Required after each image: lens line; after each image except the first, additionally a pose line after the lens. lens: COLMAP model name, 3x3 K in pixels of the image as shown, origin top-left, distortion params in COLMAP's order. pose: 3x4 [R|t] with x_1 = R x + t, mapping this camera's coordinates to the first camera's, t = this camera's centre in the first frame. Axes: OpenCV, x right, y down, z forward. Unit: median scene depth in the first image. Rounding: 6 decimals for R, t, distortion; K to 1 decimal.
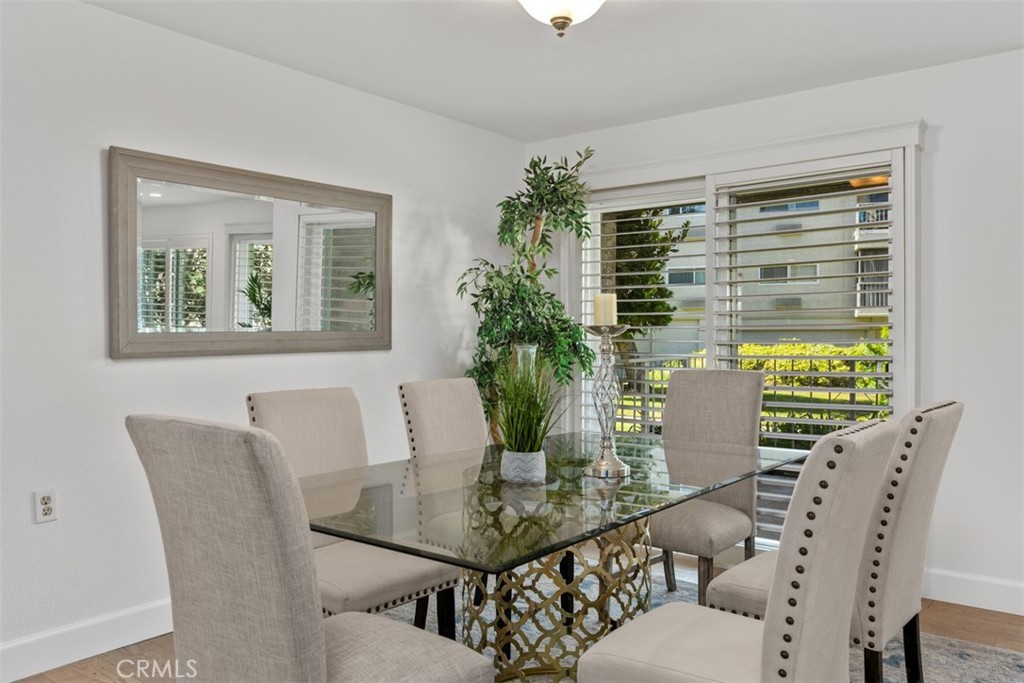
lens RADIAL K [[784.6, 0, 512.0], [0, 784.6, 341.5], [0, 0, 1]] dist [-0.004625, -0.001070]
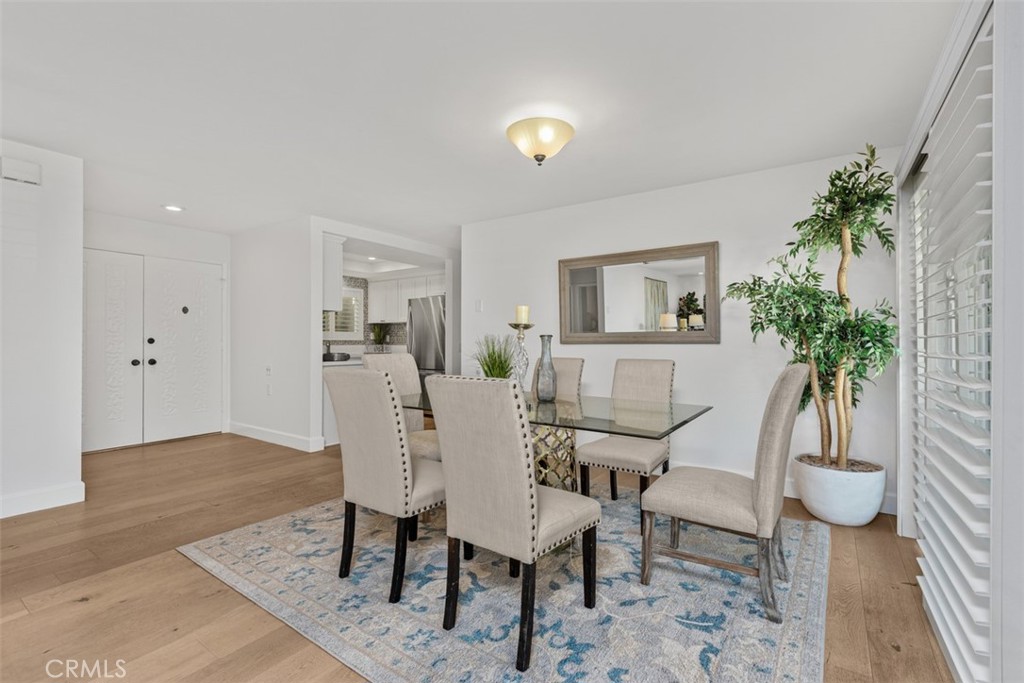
lens RADIAL K [[444.5, 0, 512.0], [0, 444.5, 341.5], [0, 0, 1]] dist [0.000238, 0.000023]
pose [[0.072390, 0.003990, -0.997368, 0.740328], [-0.010878, 0.999936, 0.003210, 0.009397], [0.997317, 0.010617, 0.072429, 0.594106]]
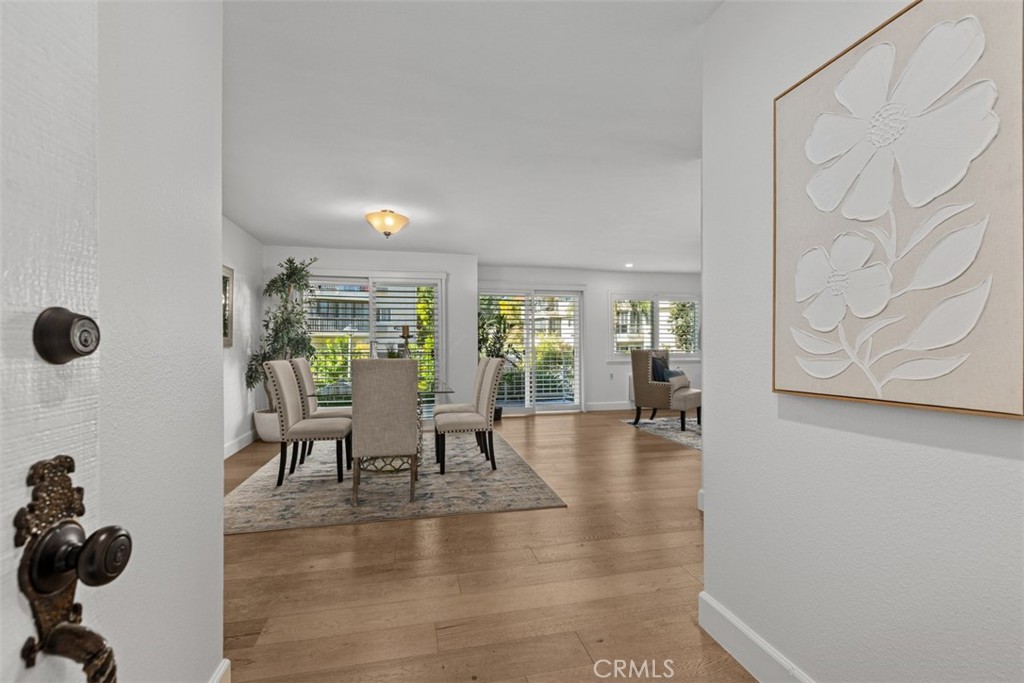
lens RADIAL K [[462.8, 0, 517.6], [0, 462.8, 345.3], [0, 0, 1]] dist [0.001444, 0.000145]
pose [[0.618184, 0.002970, 0.786028, -0.690070], [0.005656, 0.999950, -0.008227, 0.021946], [-0.786013, 0.009532, 0.618136, -0.318143]]
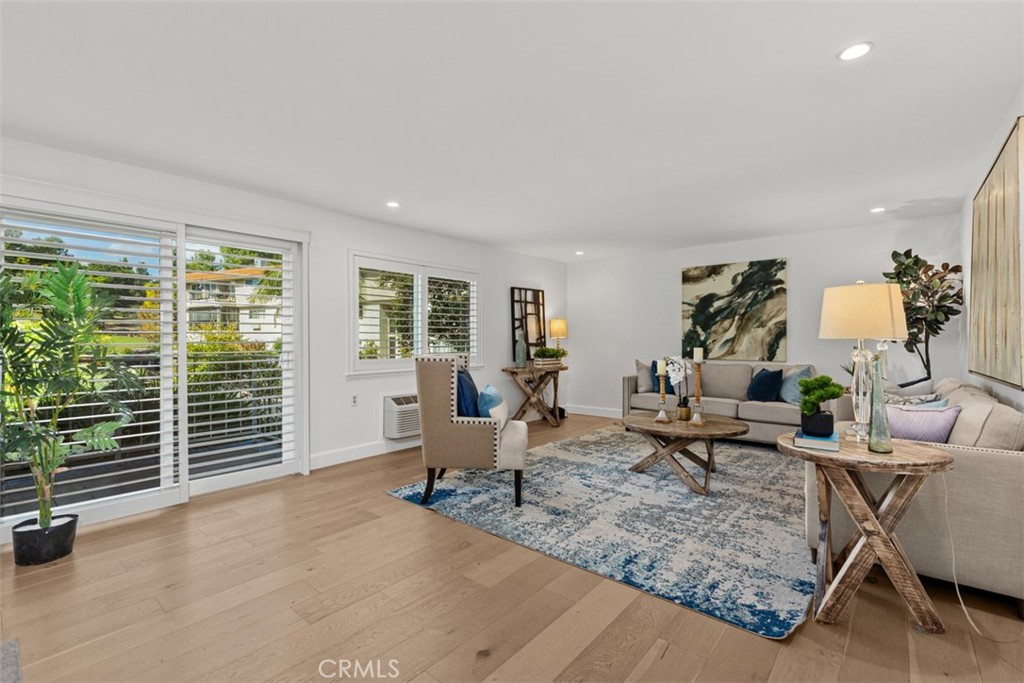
lens RADIAL K [[455.0, 0, 515.7], [0, 455.0, 342.8], [0, 0, 1]] dist [0.000994, 0.000168]
pose [[0.024923, -0.003175, 0.999684, 0.079069], [0.010846, 0.999937, 0.002906, -0.000435], [-0.999631, 0.010771, 0.024956, 0.212379]]
